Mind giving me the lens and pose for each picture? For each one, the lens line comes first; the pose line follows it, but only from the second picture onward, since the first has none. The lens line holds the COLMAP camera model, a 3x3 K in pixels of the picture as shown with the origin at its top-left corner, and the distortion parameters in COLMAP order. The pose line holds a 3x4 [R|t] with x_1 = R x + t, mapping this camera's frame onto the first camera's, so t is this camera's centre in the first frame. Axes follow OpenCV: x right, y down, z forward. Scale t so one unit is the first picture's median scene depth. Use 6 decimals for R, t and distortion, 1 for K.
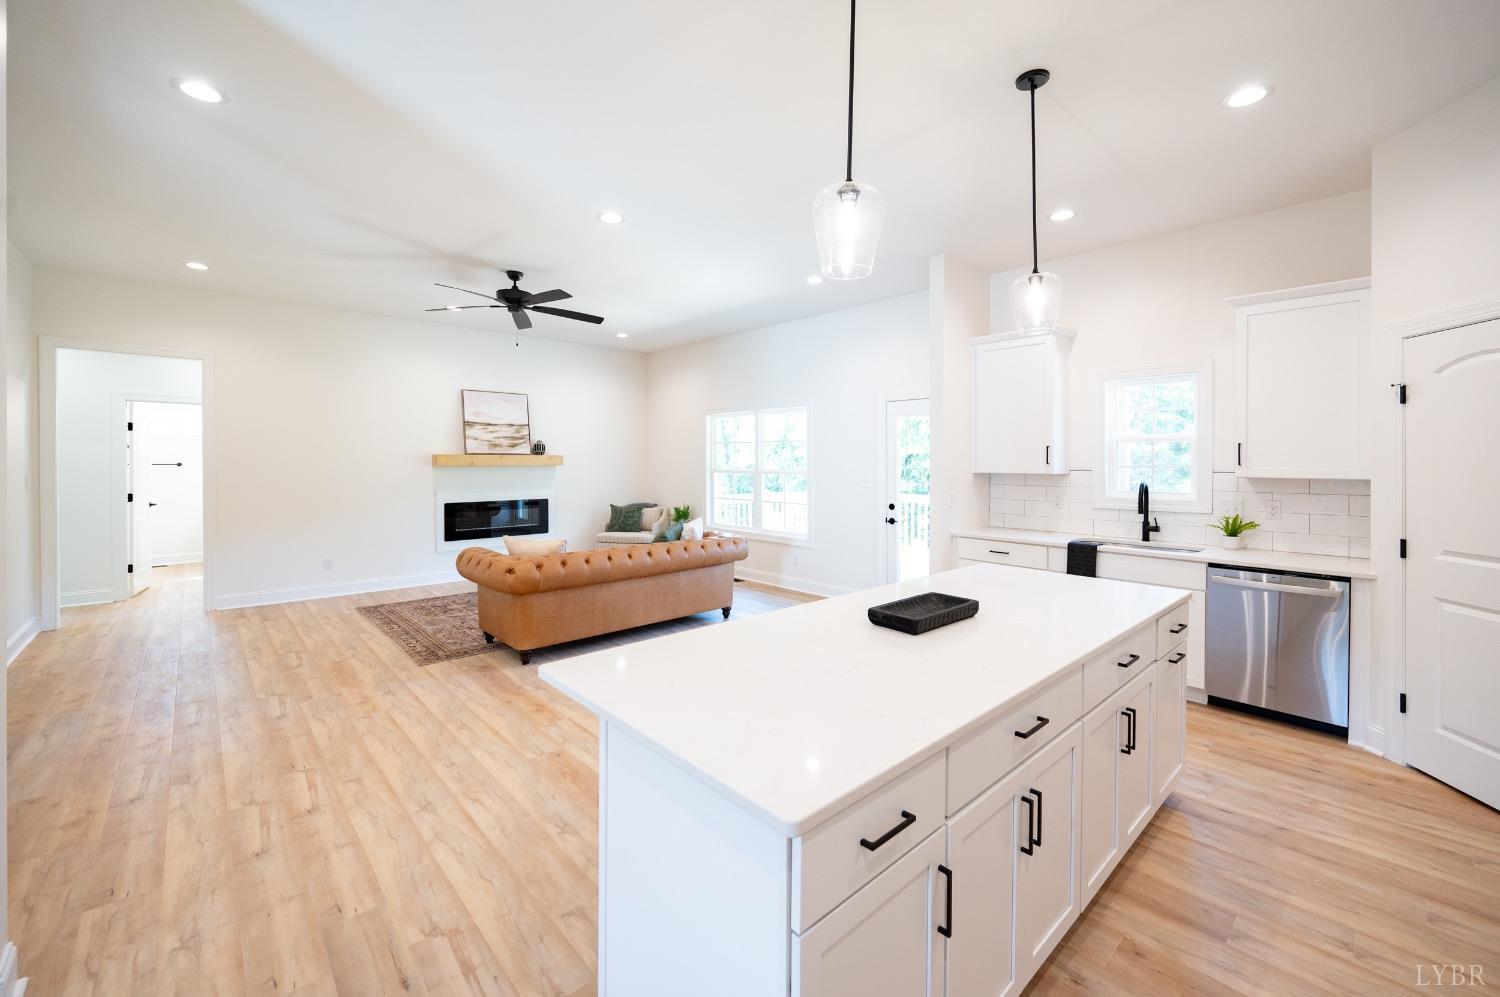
lens RADIAL K [[619.9, 0, 800.5], [0, 619.9, 461.0], [0, 0, 1]] dist [-0.003986, -0.000150]
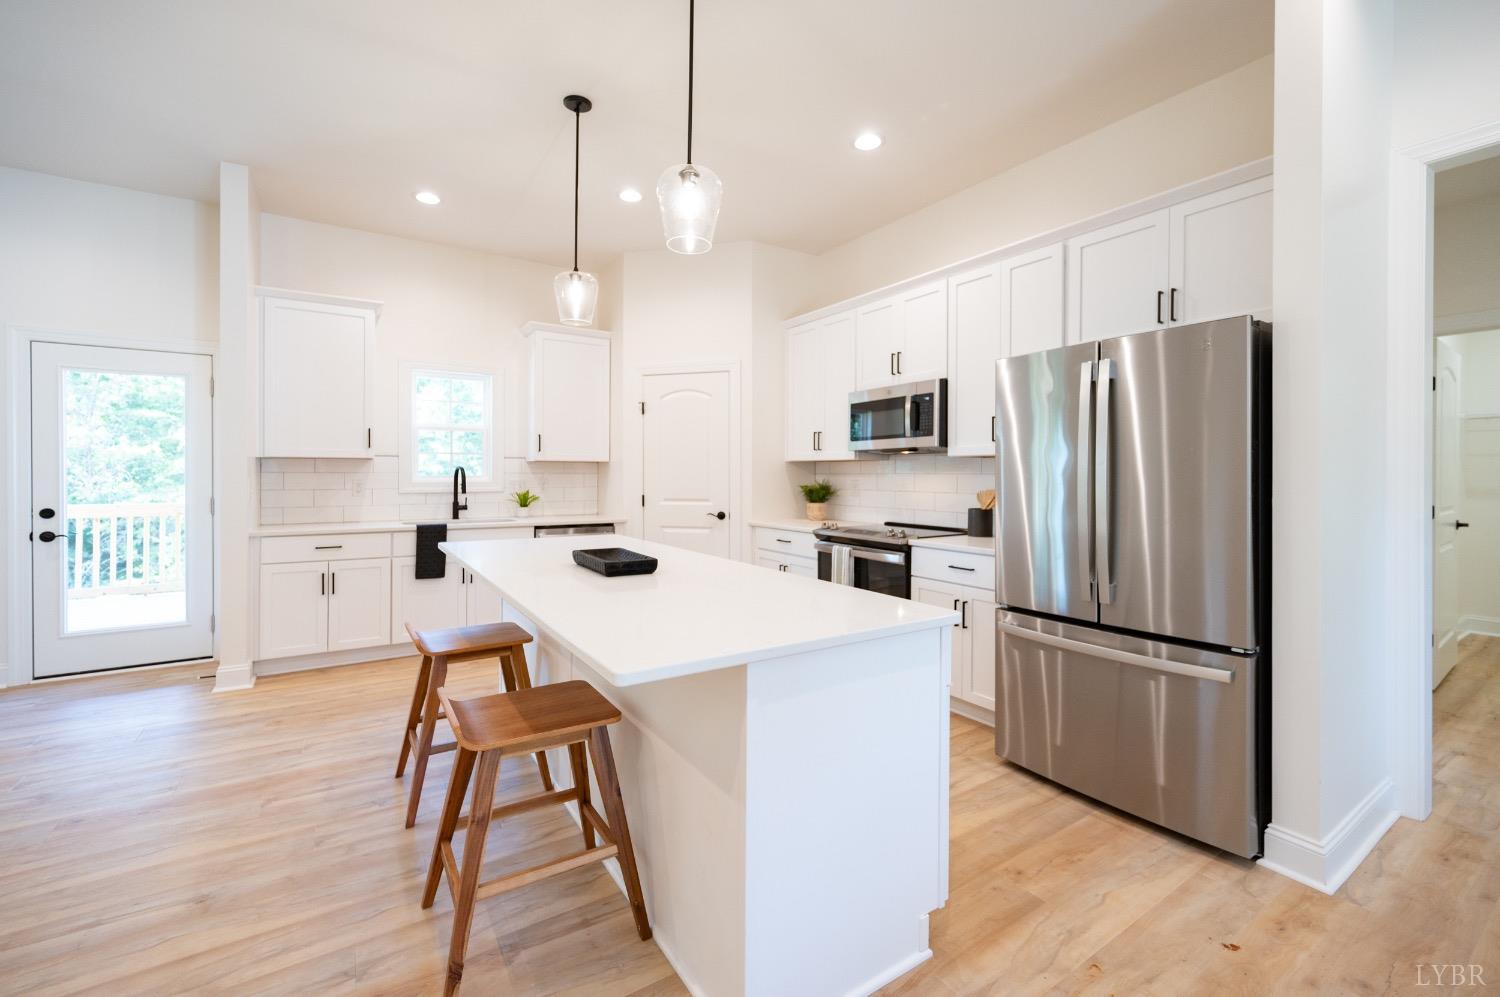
lens RADIAL K [[603.1, 0, 727.5], [0, 603.1, 478.6], [0, 0, 1]] dist [-0.001649, 0.000027]
pose [[0.214105, -0.007949, 0.976778, -0.333815], [-0.002059, 0.999961, 0.008589, 0.037744], [-0.976808, -0.003850, 0.214081, 0.237836]]
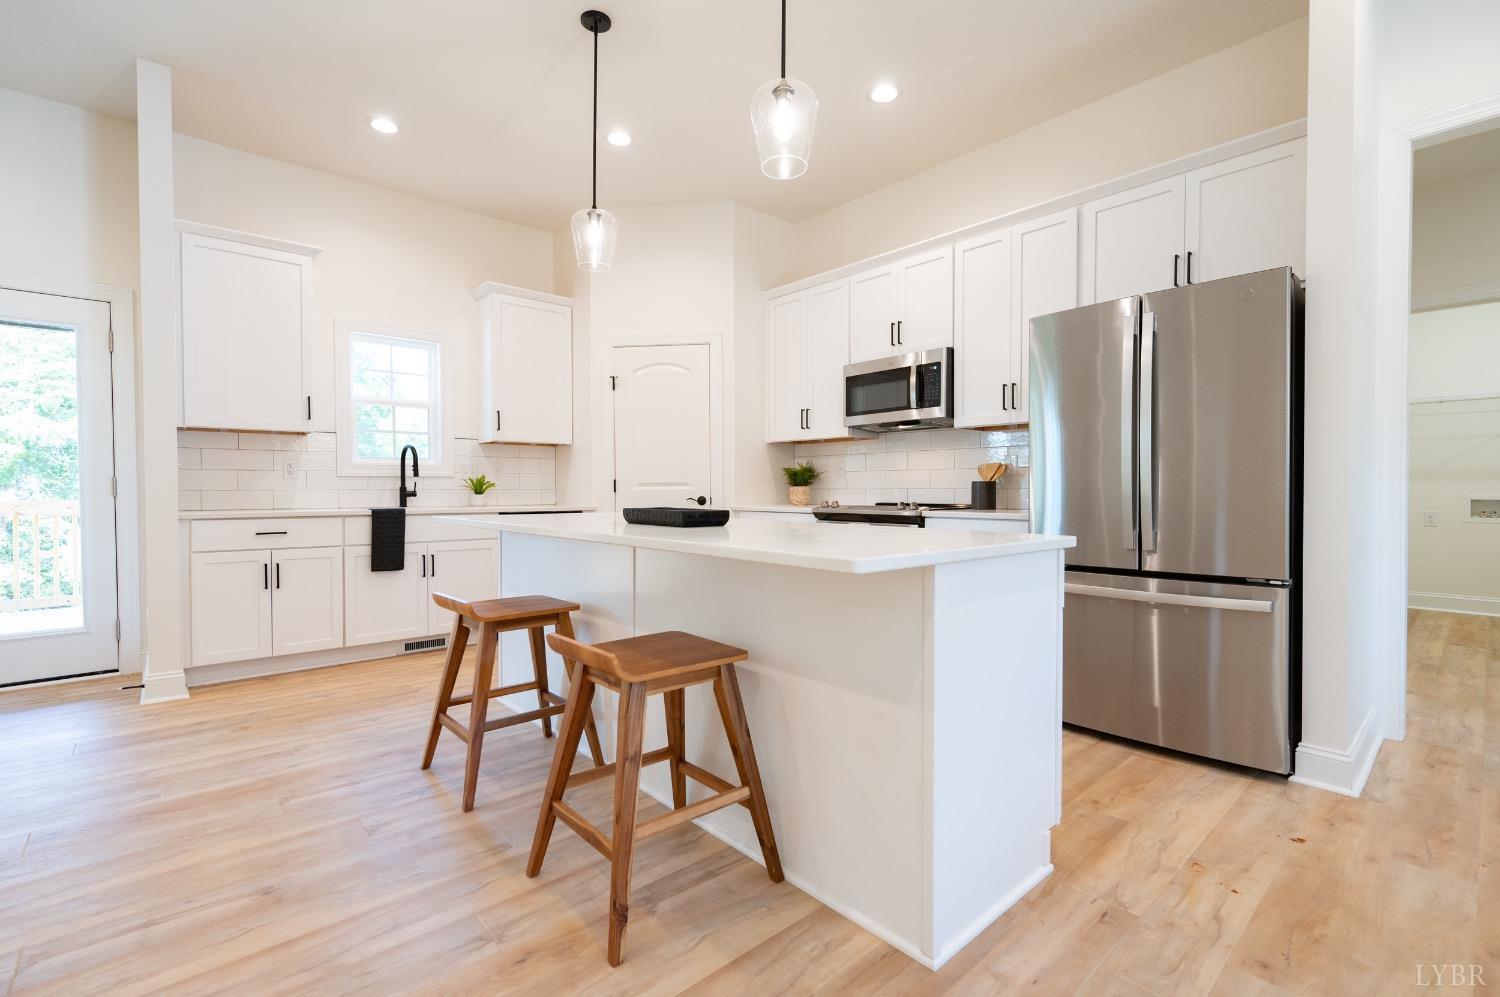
lens RADIAL K [[660.6, 0, 728.0], [0, 660.6, 499.8], [0, 0, 1]] dist [-0.000381, -0.000616]
pose [[0.072685, -0.026503, 0.997003, -0.364733], [0.009449, 0.999620, 0.025884, 0.078297], [-0.997310, 0.007540, 0.072908, 0.341636]]
